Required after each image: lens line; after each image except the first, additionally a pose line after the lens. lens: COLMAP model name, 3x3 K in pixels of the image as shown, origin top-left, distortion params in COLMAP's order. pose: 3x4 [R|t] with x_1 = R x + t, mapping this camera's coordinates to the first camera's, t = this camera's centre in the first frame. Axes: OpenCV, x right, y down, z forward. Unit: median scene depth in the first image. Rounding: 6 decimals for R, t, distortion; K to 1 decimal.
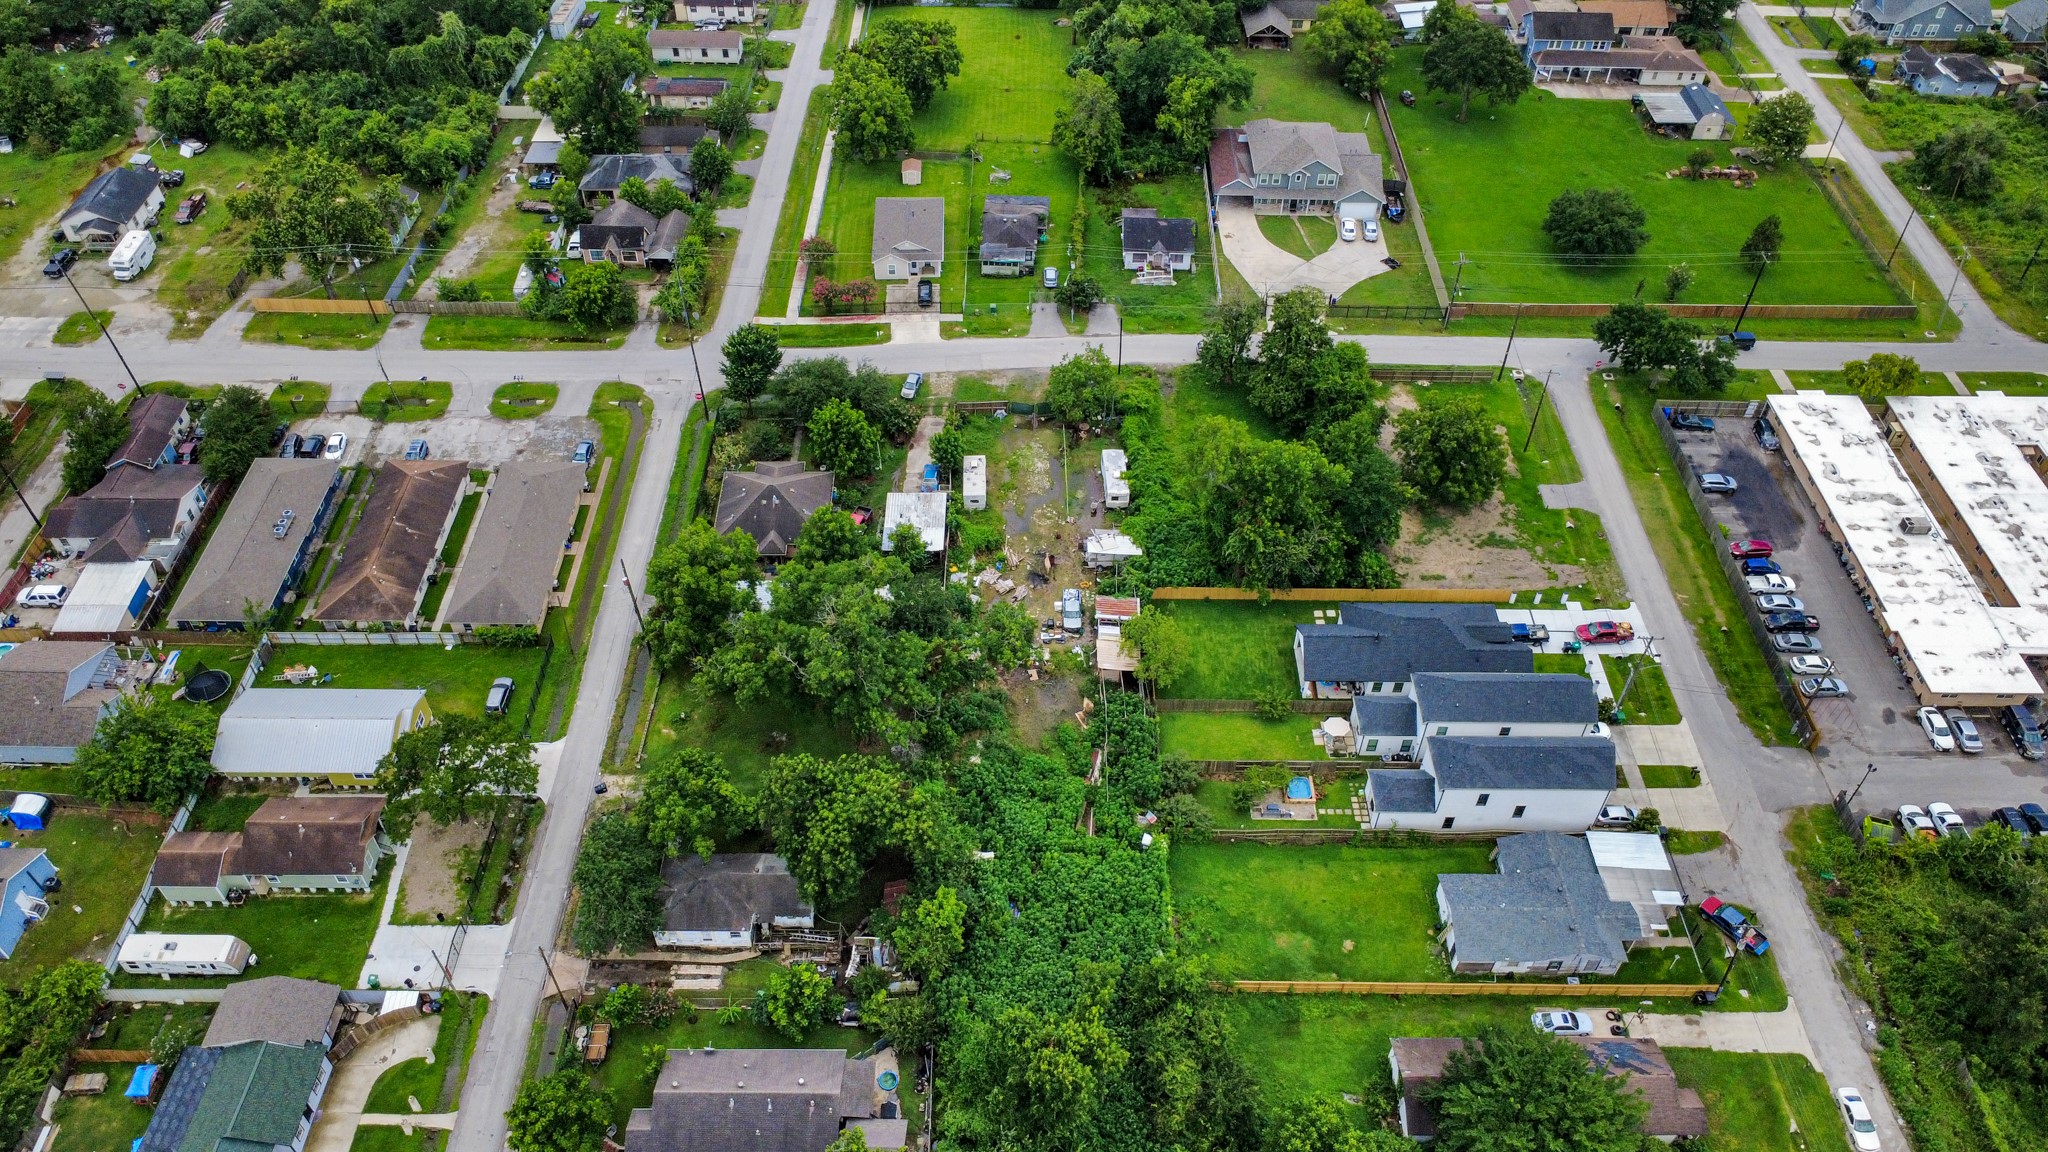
lens RADIAL K [[1491.3, 0, 1025.1], [0, 1491.3, 577.5], [0, 0, 1]] dist [0.002759, -0.003123]
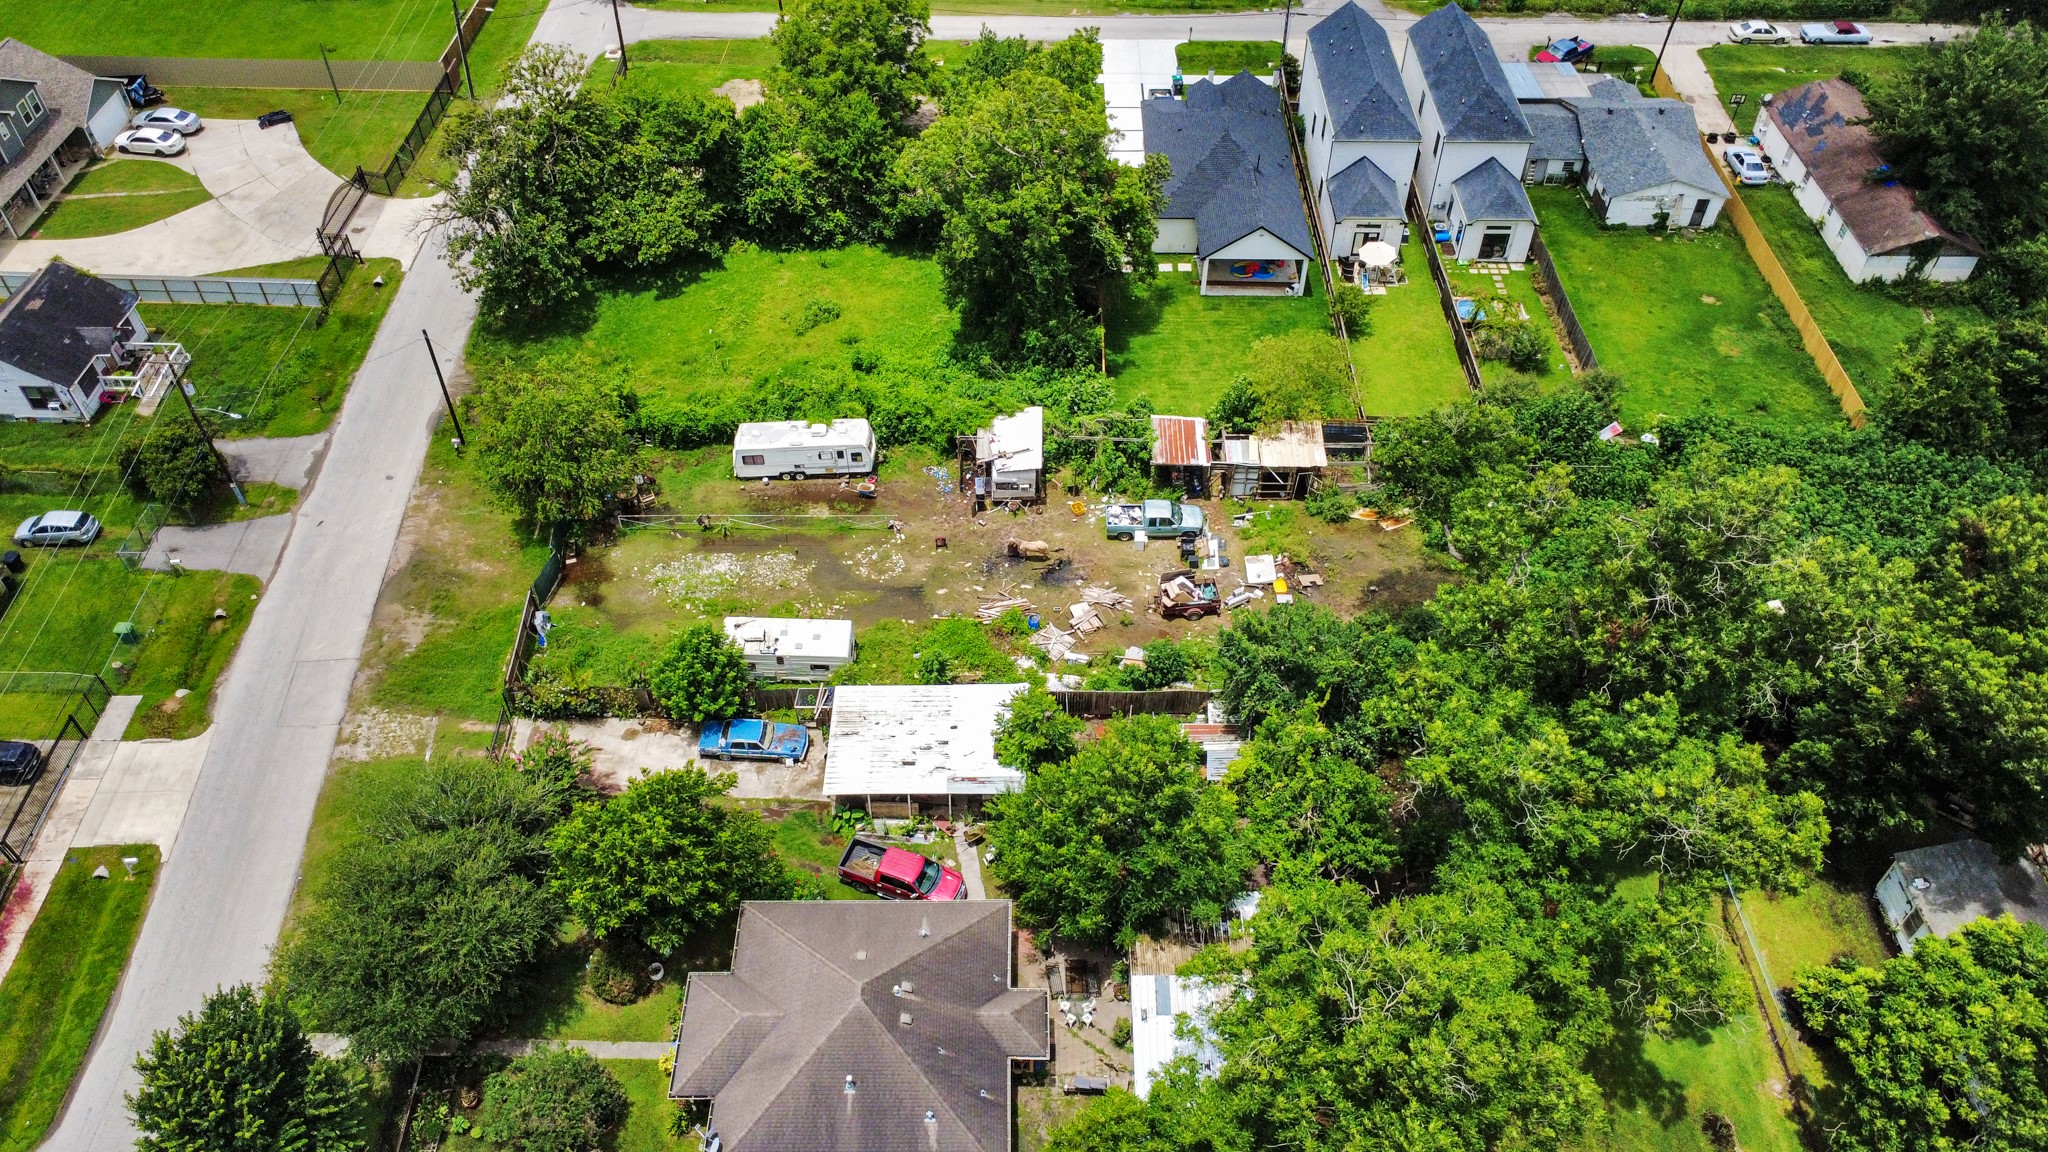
lens RADIAL K [[1491.3, 0, 1025.1], [0, 1491.3, 577.5], [0, 0, 1]] dist [0.002759, -0.003123]
pose [[0.010310, -0.724991, 0.688681, -0.322604], [0.706781, 0.492479, 0.507863, -0.248933], [-0.707358, 0.481510, 0.517487, 0.687618]]
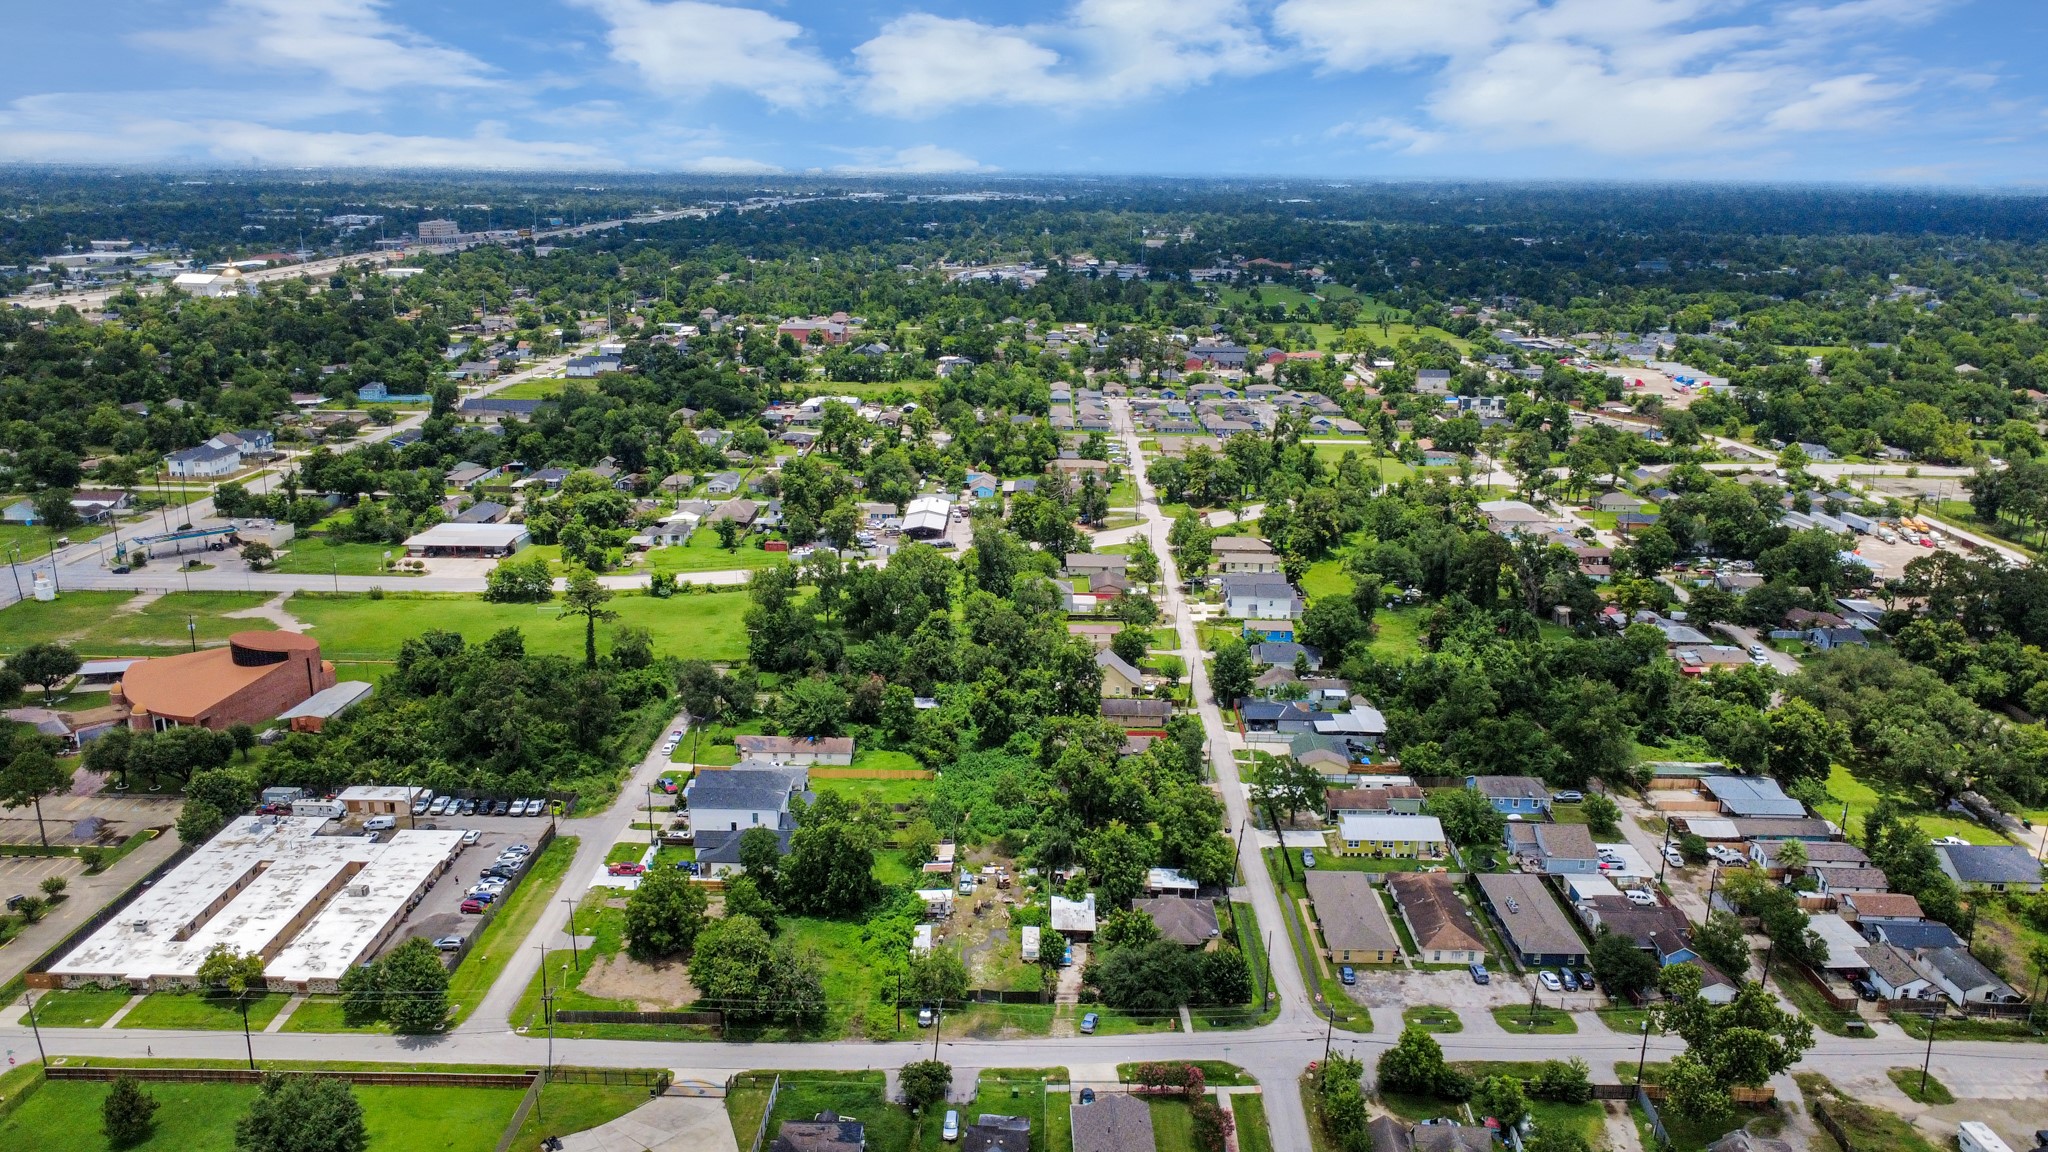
lens RADIAL K [[1491.3, 0, 1025.1], [0, 1491.3, 577.5], [0, 0, 1]] dist [0.002759, -0.003123]
pose [[-0.999546, -0.029440, 0.006345, -0.027022], [-0.008808, 0.487233, 0.873228, -1.323588], [-0.028799, 0.872776, -0.487271, 1.324915]]
